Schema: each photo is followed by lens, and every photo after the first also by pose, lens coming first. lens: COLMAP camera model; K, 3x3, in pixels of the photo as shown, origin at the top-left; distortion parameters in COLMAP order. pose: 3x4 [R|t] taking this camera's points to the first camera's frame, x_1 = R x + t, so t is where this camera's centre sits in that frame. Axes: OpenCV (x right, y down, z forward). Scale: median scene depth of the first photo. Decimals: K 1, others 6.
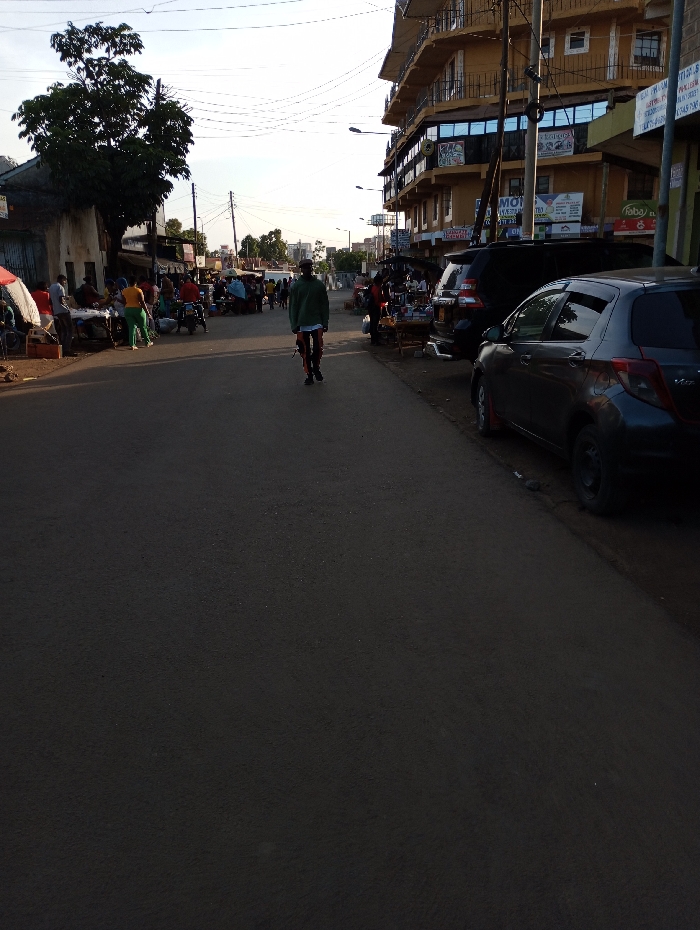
lens RADIAL K [[746.6, 0, 362.4], [0, 746.6, 463.4], [0, 0, 1]] dist [0.151718, -0.222761]
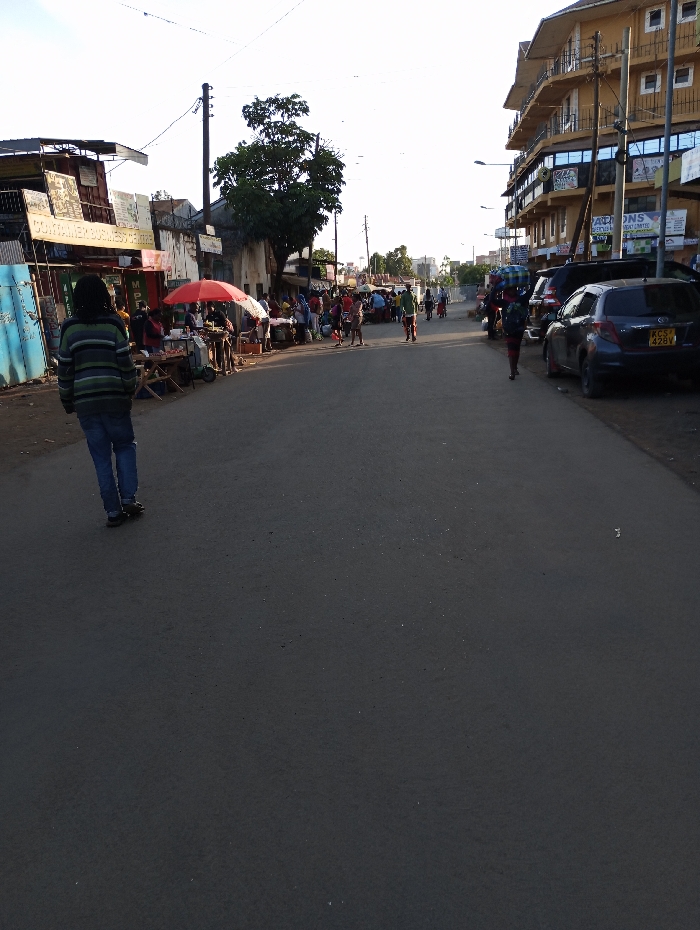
lens RADIAL K [[752.7, 0, 362.8], [0, 752.7, 464.2], [0, 0, 1]] dist [0.074914, -0.095143]
pose [[0.987403, 0.014139, -0.157591, 0.003449], [-0.016838, 0.999733, -0.015805, 0.041251], [0.157325, 0.018259, 0.987378, -0.162313]]
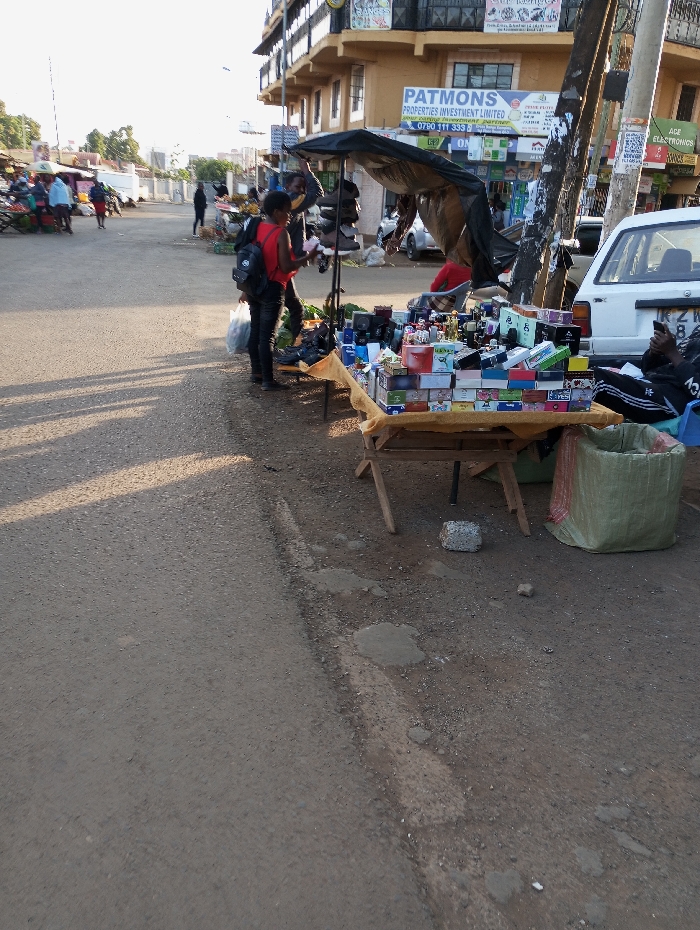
lens RADIAL K [[752.7, 0, 362.8], [0, 752.7, 464.2], [0, 0, 1]] dist [0.074914, -0.095143]
pose [[0.982379, 0.027223, 0.184906, -0.000273], [-0.044741, 0.994824, 0.091235, -0.083349], [-0.181466, -0.097900, 0.978512, 0.338015]]
